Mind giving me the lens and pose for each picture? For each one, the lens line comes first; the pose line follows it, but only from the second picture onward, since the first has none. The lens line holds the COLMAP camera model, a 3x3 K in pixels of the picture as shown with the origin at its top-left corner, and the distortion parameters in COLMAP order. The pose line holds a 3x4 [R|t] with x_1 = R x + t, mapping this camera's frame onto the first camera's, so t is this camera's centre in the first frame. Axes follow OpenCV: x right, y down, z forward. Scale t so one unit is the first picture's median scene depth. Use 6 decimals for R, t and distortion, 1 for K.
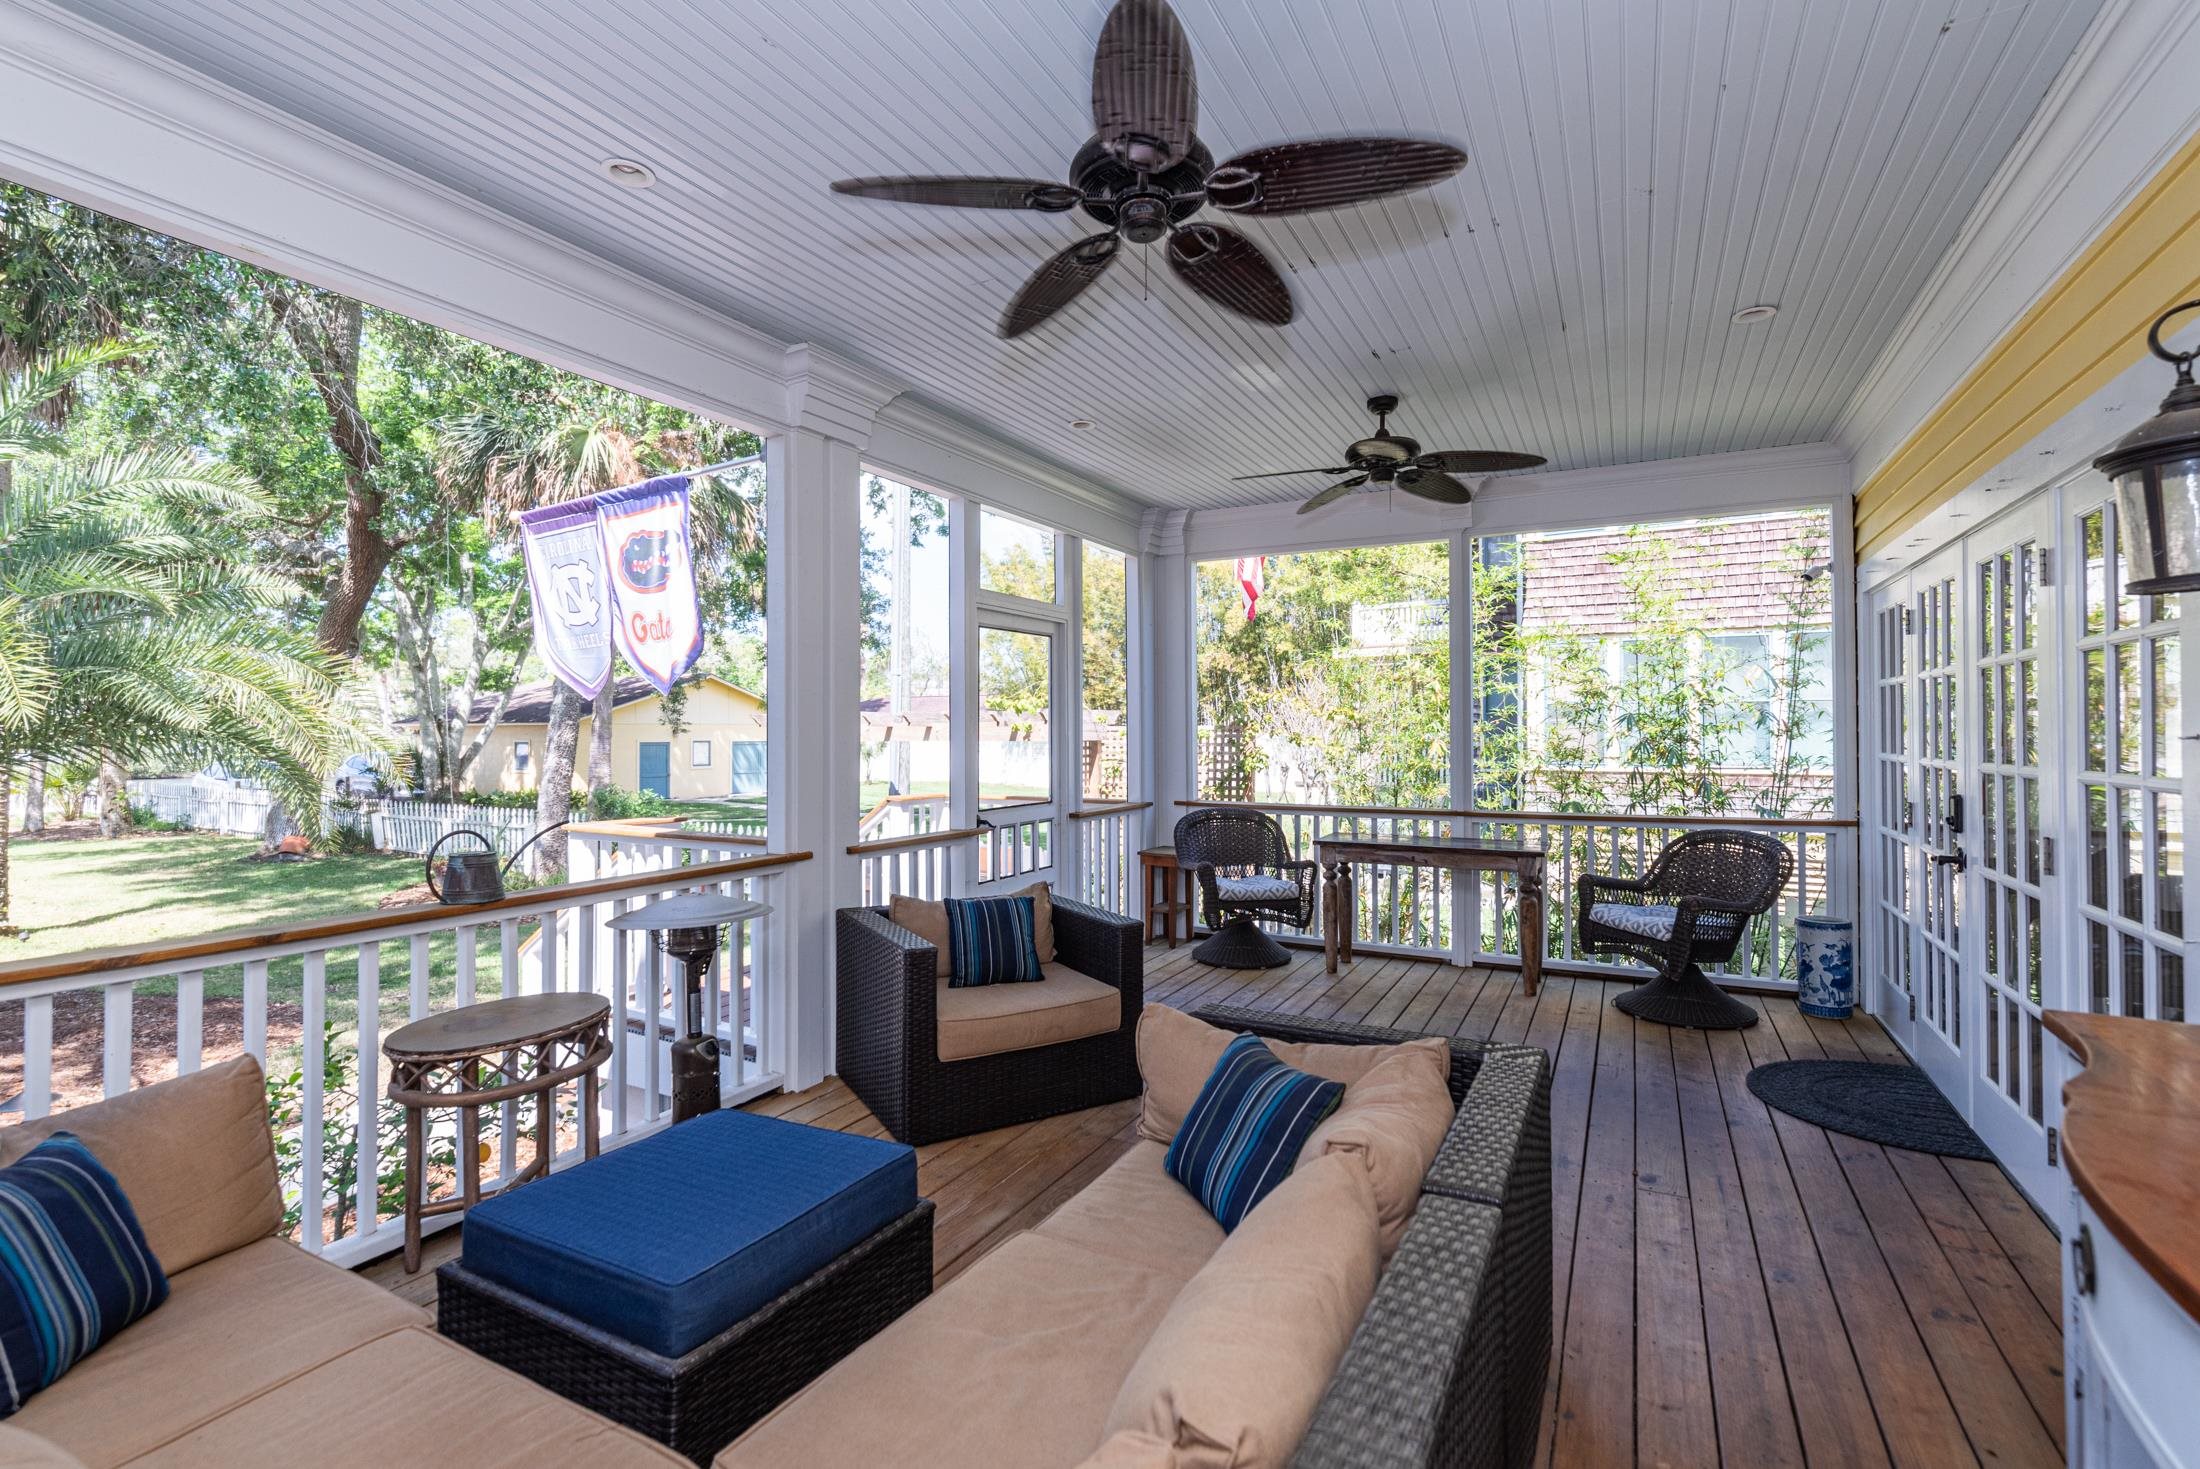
lens RADIAL K [[983.9, 0, 1138.9], [0, 983.9, 736.2], [0, 0, 1]] dist [0.001666, 0.000287]
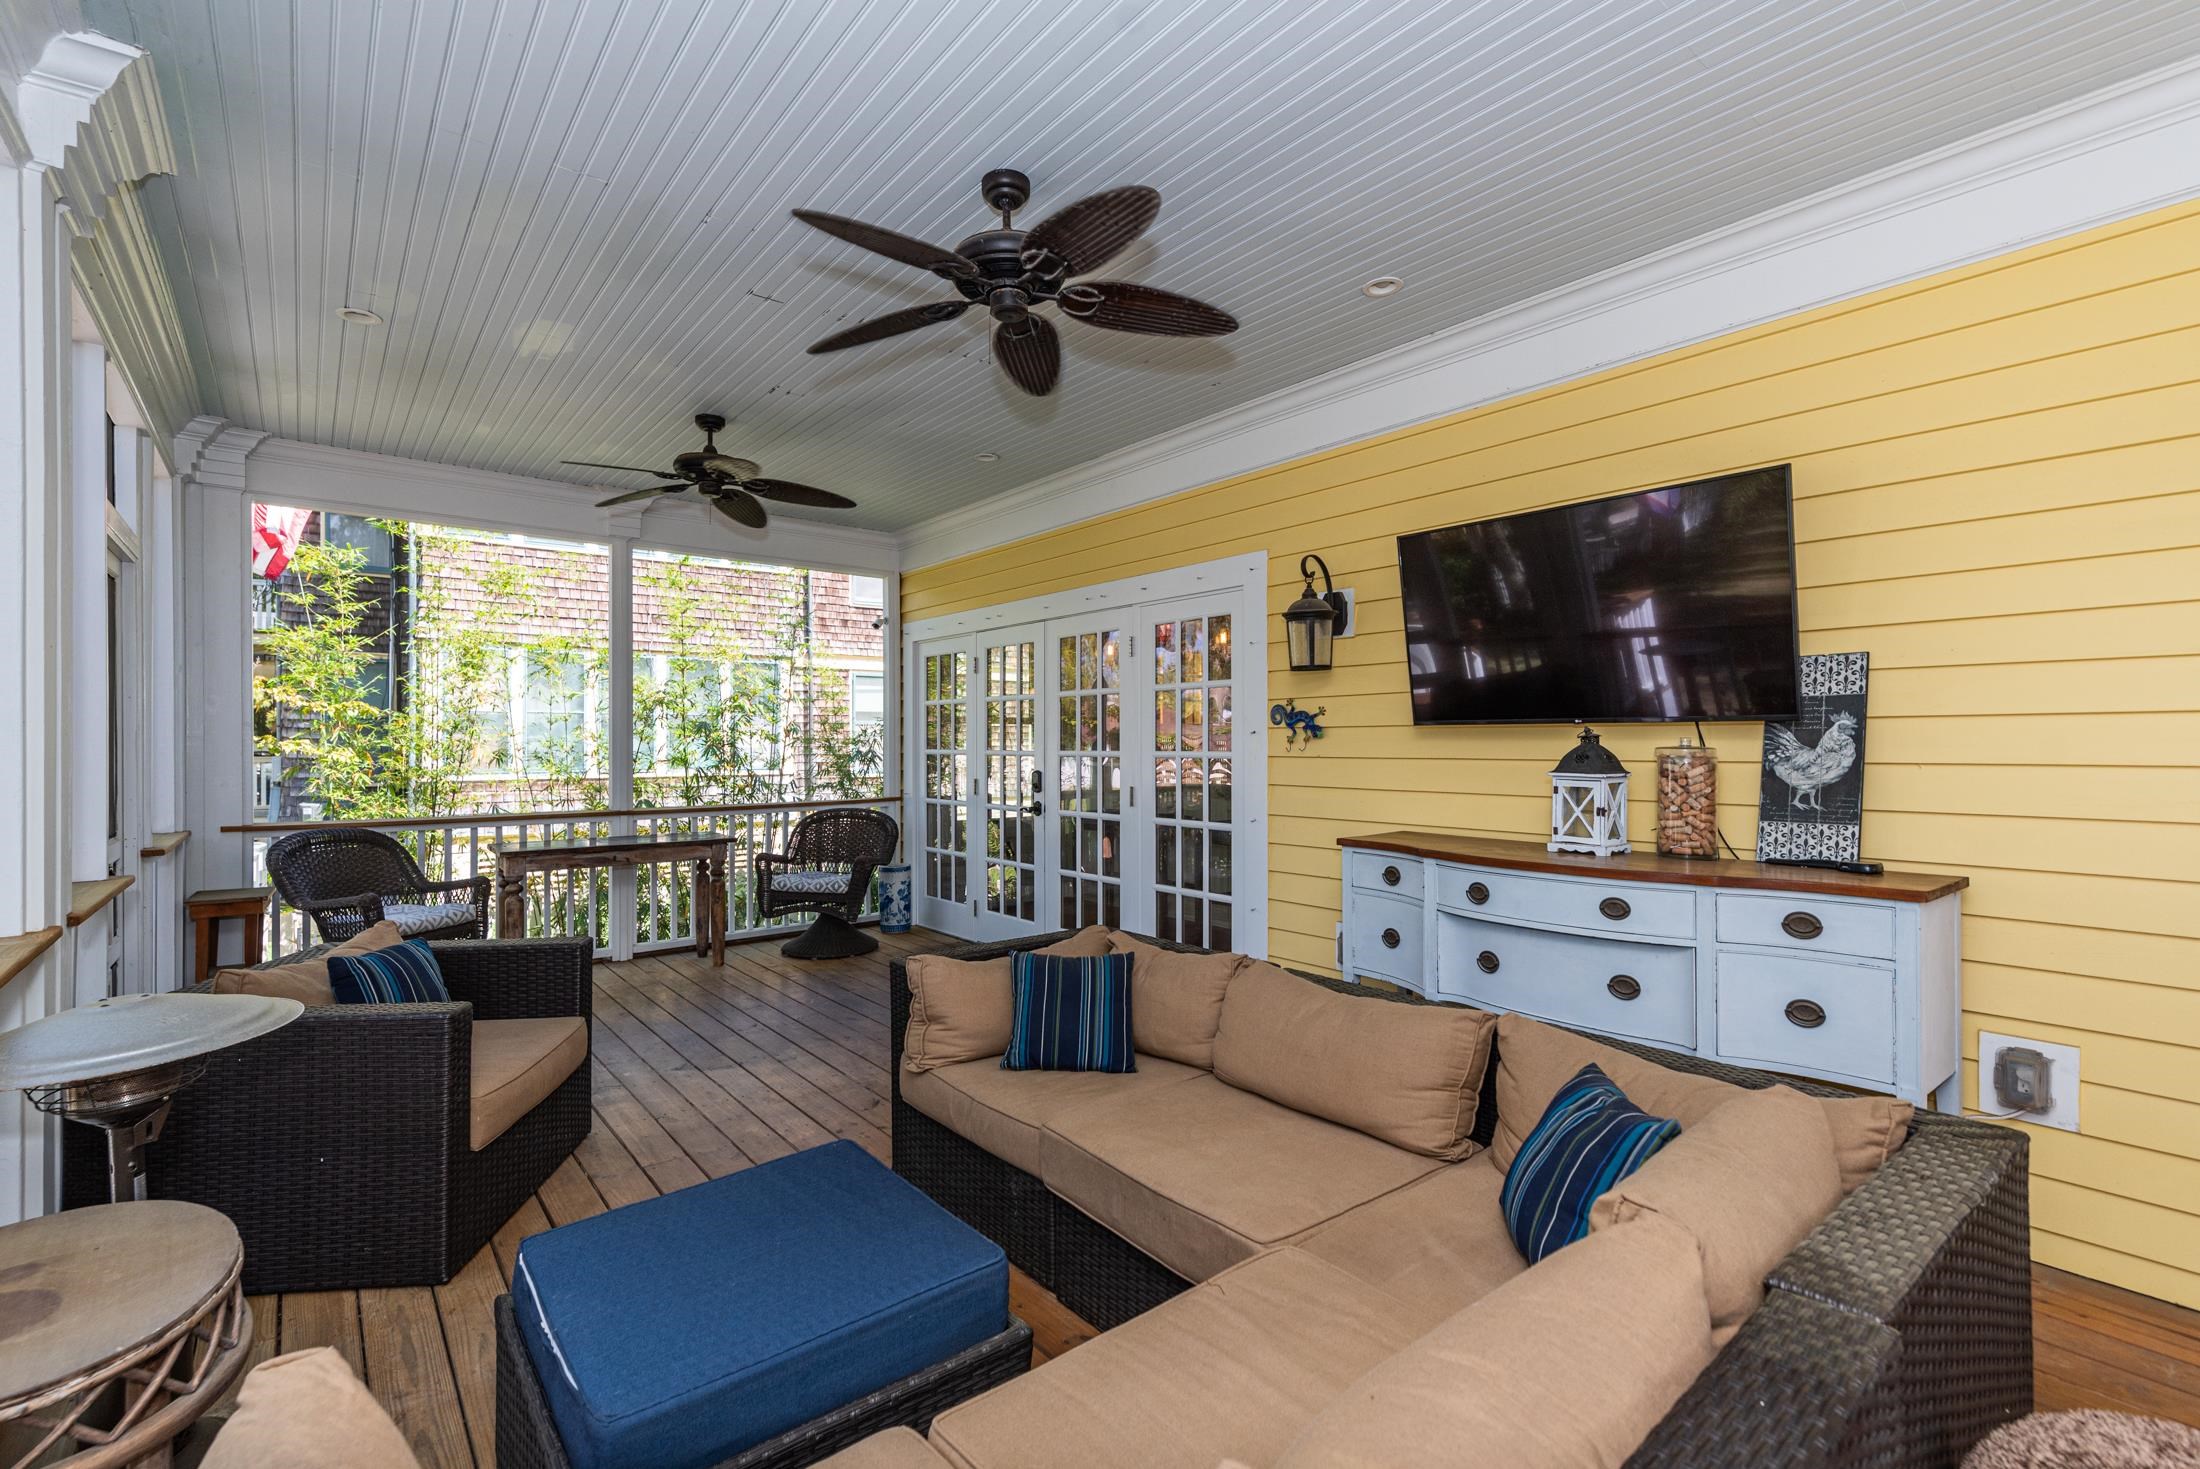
lens RADIAL K [[940.4, 0, 1111.8], [0, 940.4, 716.6], [0, 0, 1]] dist [-0.009631, -0.000120]
pose [[0.380013, 0.030518, 0.924478, -0.444399], [0.004335, 0.999386, -0.034773, 0.017895], [-0.924971, 0.017221, 0.379647, 0.180239]]
